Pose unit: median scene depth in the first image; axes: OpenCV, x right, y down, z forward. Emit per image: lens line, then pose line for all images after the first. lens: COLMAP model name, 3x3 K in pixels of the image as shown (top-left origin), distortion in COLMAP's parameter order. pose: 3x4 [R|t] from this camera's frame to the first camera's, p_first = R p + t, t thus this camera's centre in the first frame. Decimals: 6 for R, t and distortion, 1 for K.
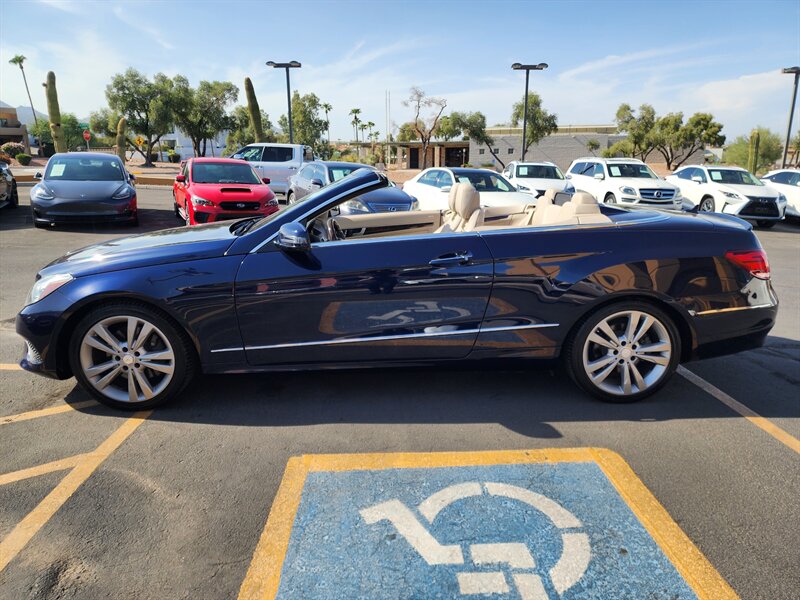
lens RADIAL K [[528.9, 0, 402.9], [0, 528.9, 303.7], [0, 0, 1]] dist [0.035095, -0.044859]
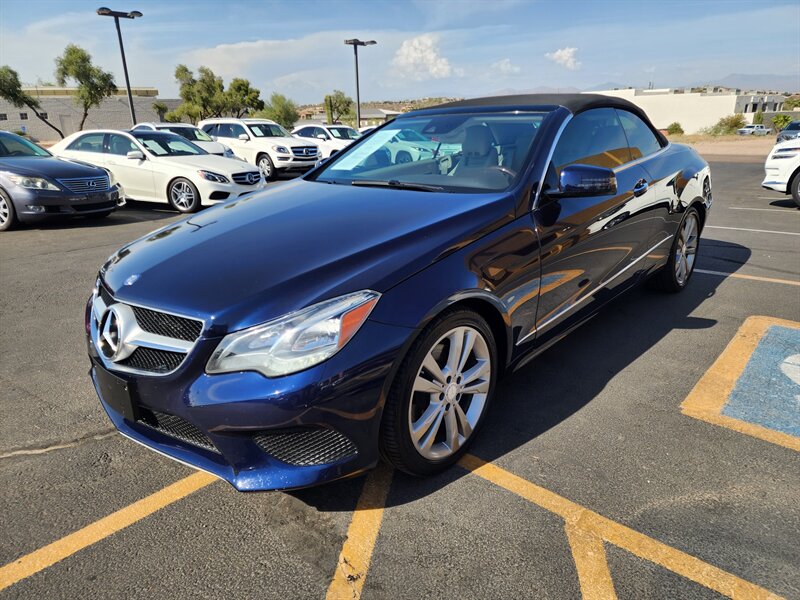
lens RADIAL K [[523.0, 0, 400.0], [0, 523.0, 300.0], [0, 0, 1]] dist [0.048141, -0.051341]
pose [[0.710360, -0.242098, 0.660891, -0.215355], [0.204672, 0.969457, 0.135140, -0.024135], [-0.673423, 0.039267, 0.738214, 0.123827]]
